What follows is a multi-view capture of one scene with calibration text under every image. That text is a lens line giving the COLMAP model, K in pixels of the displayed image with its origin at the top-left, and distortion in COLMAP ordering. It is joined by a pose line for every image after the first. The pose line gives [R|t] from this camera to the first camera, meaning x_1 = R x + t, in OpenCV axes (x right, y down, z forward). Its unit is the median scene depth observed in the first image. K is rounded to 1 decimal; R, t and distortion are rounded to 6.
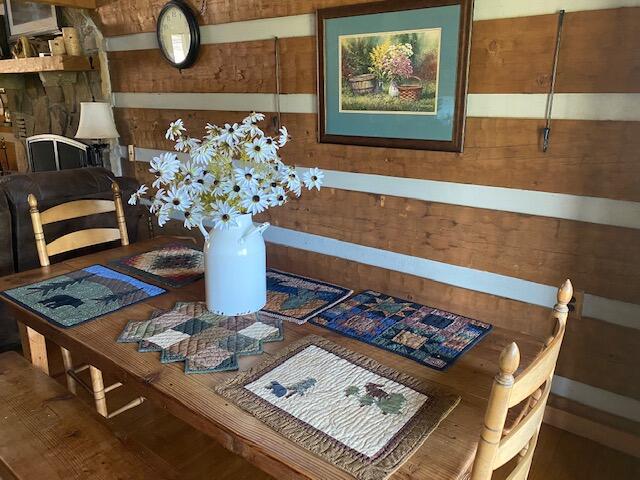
lens RADIAL K [[496.6, 0, 322.9], [0, 496.6, 233.9], [0, 0, 1]] dist [0.039955, -0.044047]
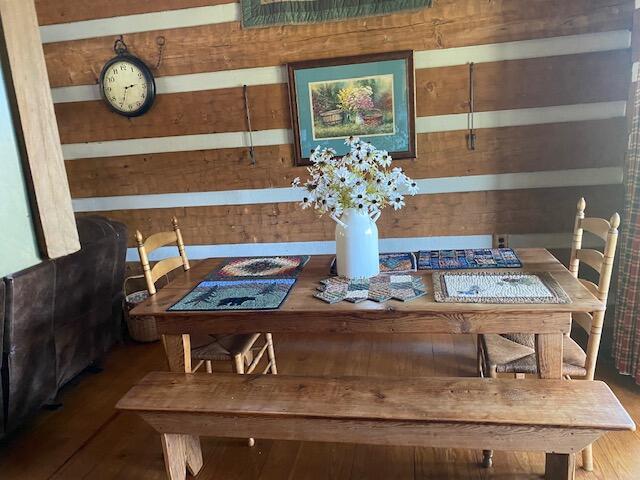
lens RADIAL K [[496.6, 0, 315.1], [0, 496.6, 244.7], [0, 0, 1]] dist [0.039955, -0.044047]
pose [[0.884856, -0.177322, 0.430799, -0.665323], [0.200100, 0.979745, -0.007728, 0.036937], [-0.420702, 0.093041, 0.902415, -0.164343]]
